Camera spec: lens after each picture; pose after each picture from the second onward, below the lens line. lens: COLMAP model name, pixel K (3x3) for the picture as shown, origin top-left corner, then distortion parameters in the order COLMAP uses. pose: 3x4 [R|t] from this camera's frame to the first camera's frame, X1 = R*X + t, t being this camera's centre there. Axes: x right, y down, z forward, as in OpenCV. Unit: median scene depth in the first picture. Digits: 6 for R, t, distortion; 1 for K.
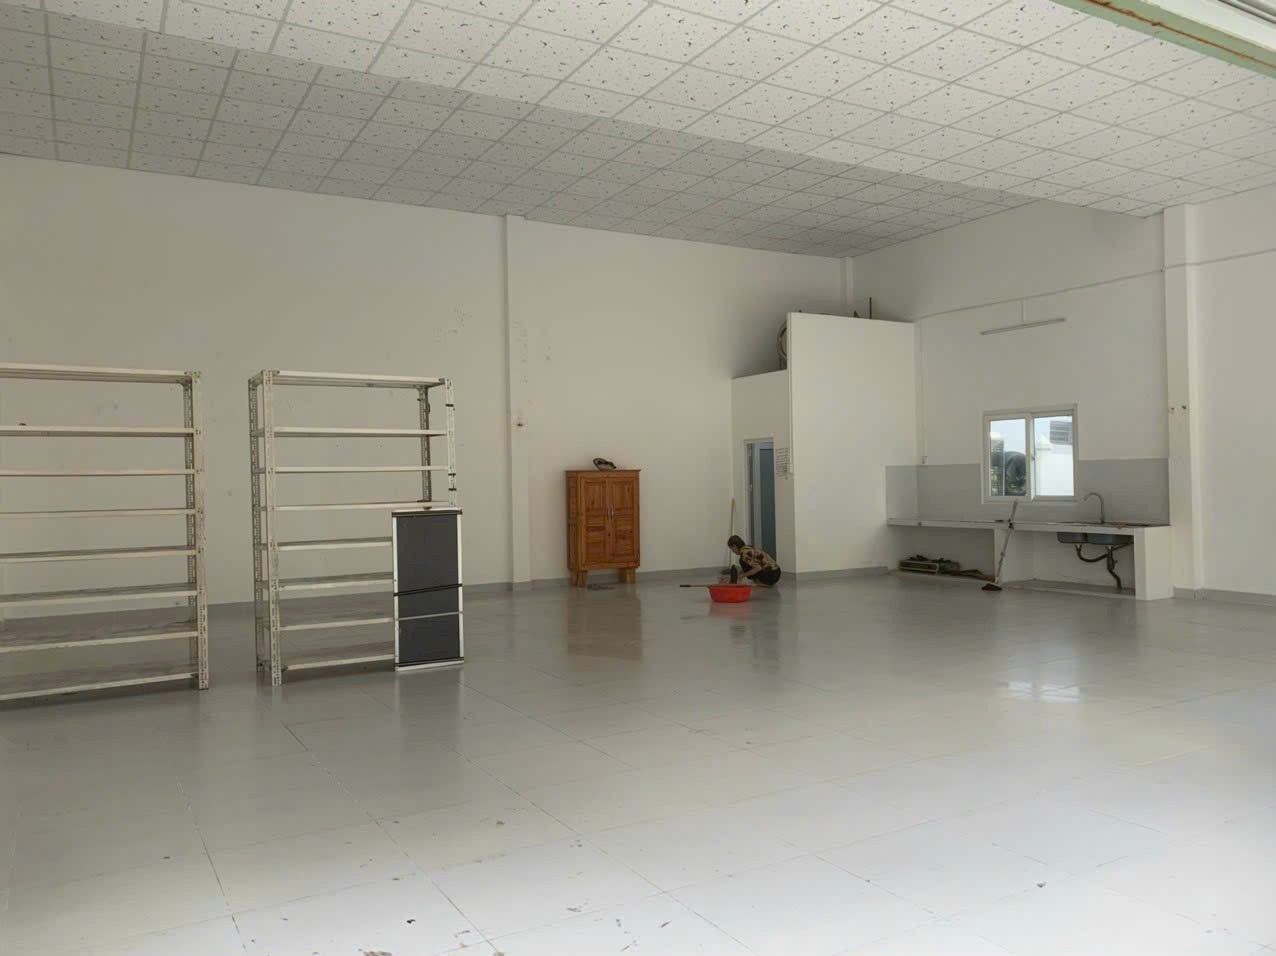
lens RADIAL K [[964.1, 0, 638.0], [0, 964.1, 478.0], [0, 0, 1]] dist [0.009991, 0.002029]
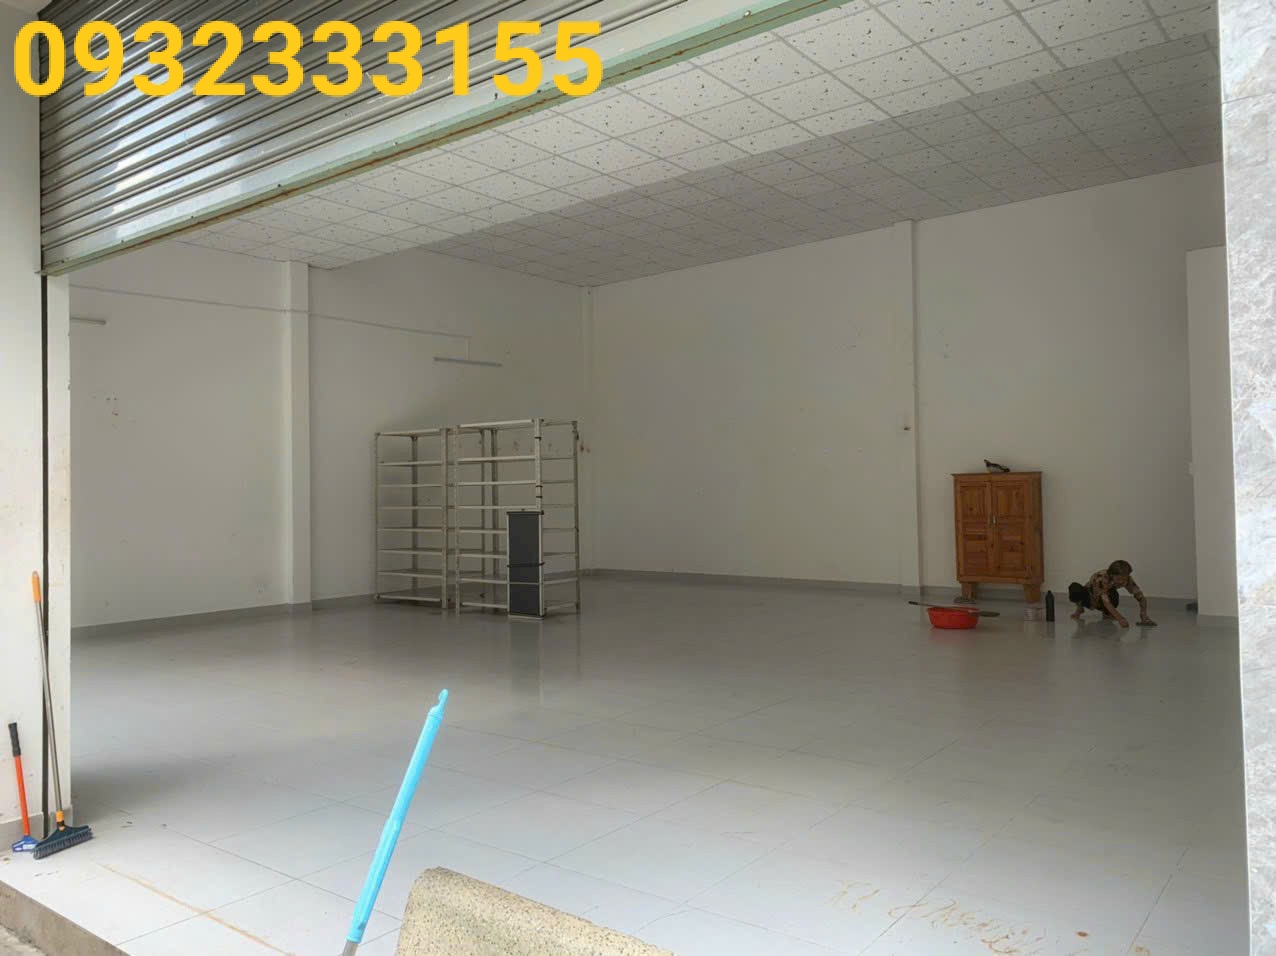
lens RADIAL K [[952.0, 0, 638.0], [0, 952.0, 478.0], [0, 0, 1]] dist [0.059182, -0.000003]
pose [[0.369867, -0.000895, -0.929084, 1.172844], [0.012344, 0.999916, 0.003951, -0.020021], [0.929003, -0.012930, 0.369847, 0.616227]]
